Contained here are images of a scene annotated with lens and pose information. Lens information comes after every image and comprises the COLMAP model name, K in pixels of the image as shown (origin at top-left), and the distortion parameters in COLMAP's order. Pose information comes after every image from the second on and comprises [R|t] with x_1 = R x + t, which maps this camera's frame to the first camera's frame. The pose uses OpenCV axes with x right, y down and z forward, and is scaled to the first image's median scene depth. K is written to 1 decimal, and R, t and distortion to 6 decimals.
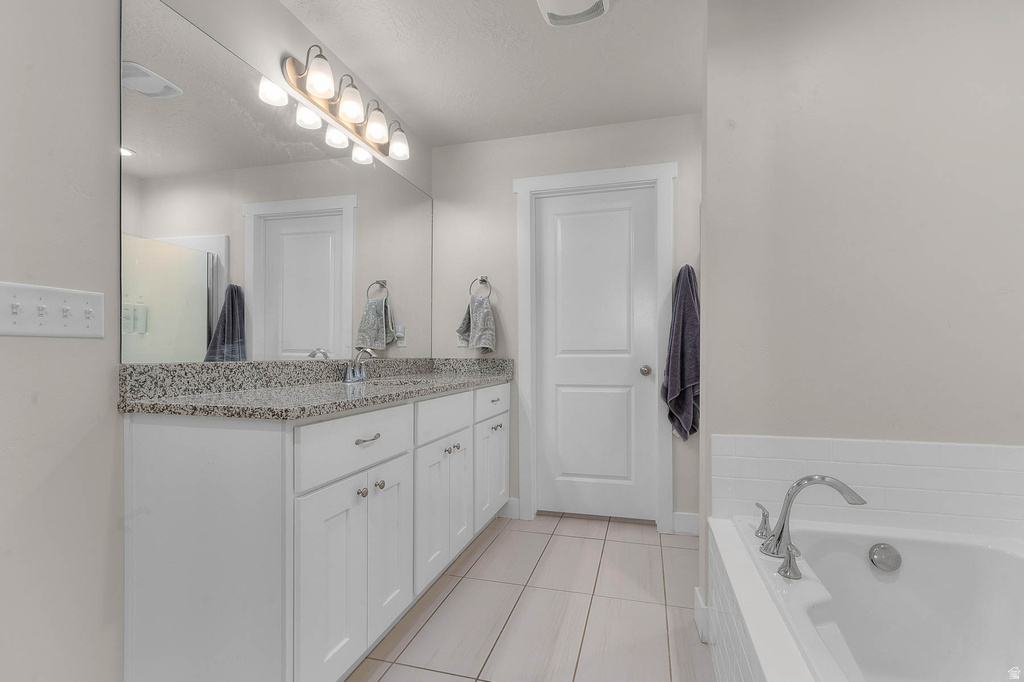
lens RADIAL K [[448.2, 0, 512.5], [0, 448.2, 350.2], [0, 0, 1]] dist [0.000892, -0.000026]
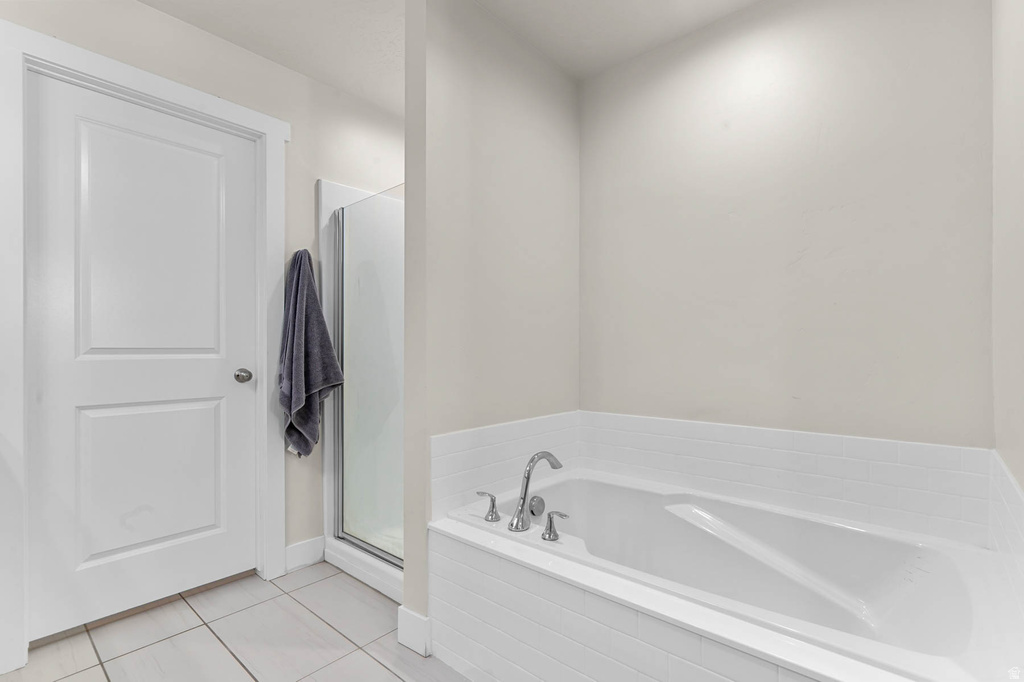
lens RADIAL K [[484.1, 0, 517.1], [0, 484.1, 343.4], [0, 0, 1]] dist [0.007293, 0.000913]
pose [[0.416205, 0.018111, 0.909091, -0.260981], [-0.005982, 0.999835, -0.017180, 0.001733], [-0.909251, 0.001712, 0.416244, 0.231981]]
